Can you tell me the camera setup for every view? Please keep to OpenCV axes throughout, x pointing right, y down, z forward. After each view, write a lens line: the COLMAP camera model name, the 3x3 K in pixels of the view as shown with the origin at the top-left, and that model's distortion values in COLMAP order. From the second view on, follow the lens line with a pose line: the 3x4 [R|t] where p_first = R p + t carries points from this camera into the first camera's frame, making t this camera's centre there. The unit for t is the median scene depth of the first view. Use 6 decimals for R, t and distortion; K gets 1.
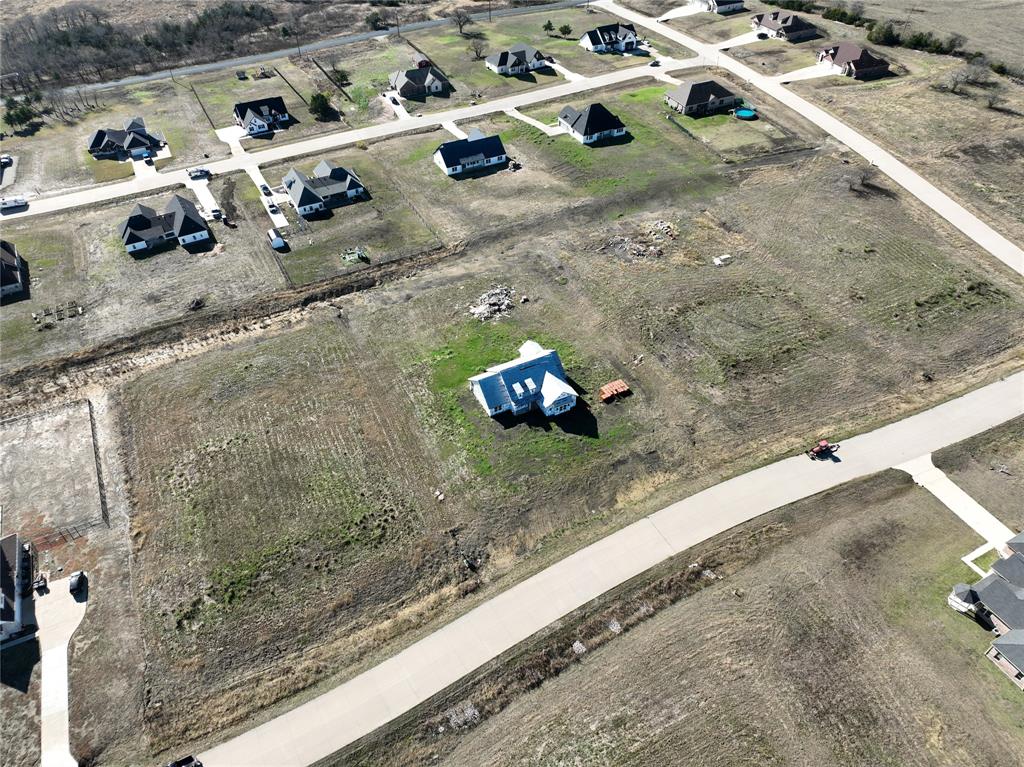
lens RADIAL K [[723.8, 0, 507.4], [0, 723.8, 382.2], [0, 0, 1]] dist [0.000679, 0.015635]
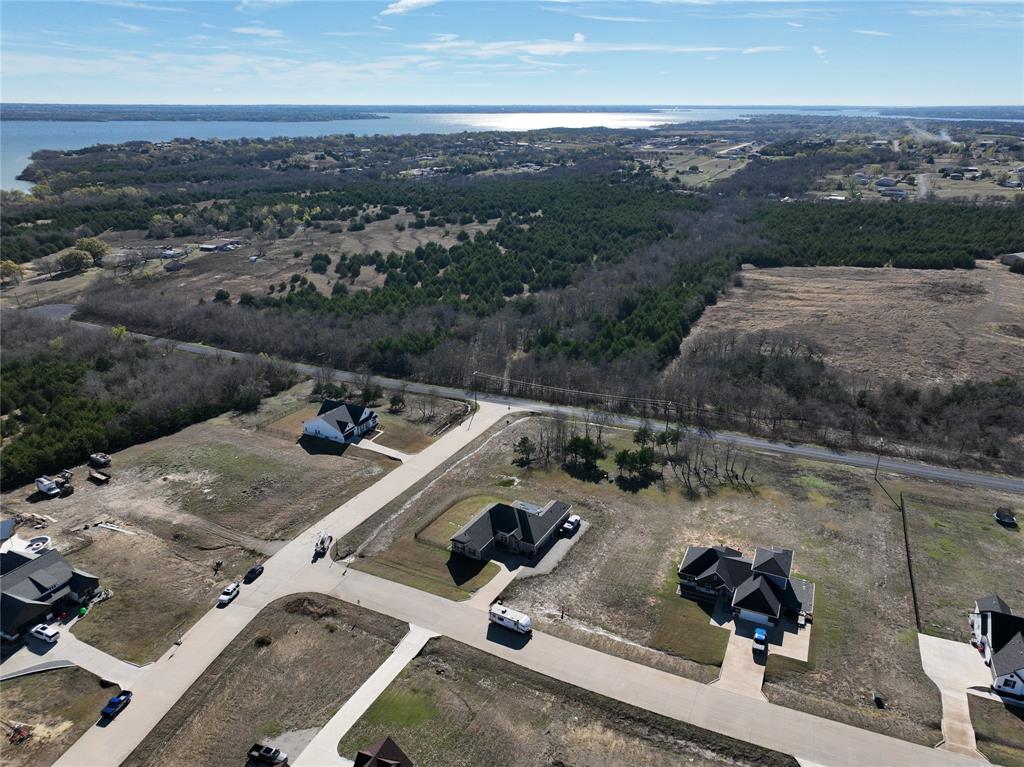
lens RADIAL K [[723.8, 0, 504.6], [0, 723.8, 384.6], [0, 0, 1]] dist [0.000679, 0.015635]
pose [[0.617362, 0.288406, -0.731905, -0.257518], [-0.537576, 0.833923, -0.124839, -0.266646], [0.574348, 0.470526, 0.669873, 0.423299]]
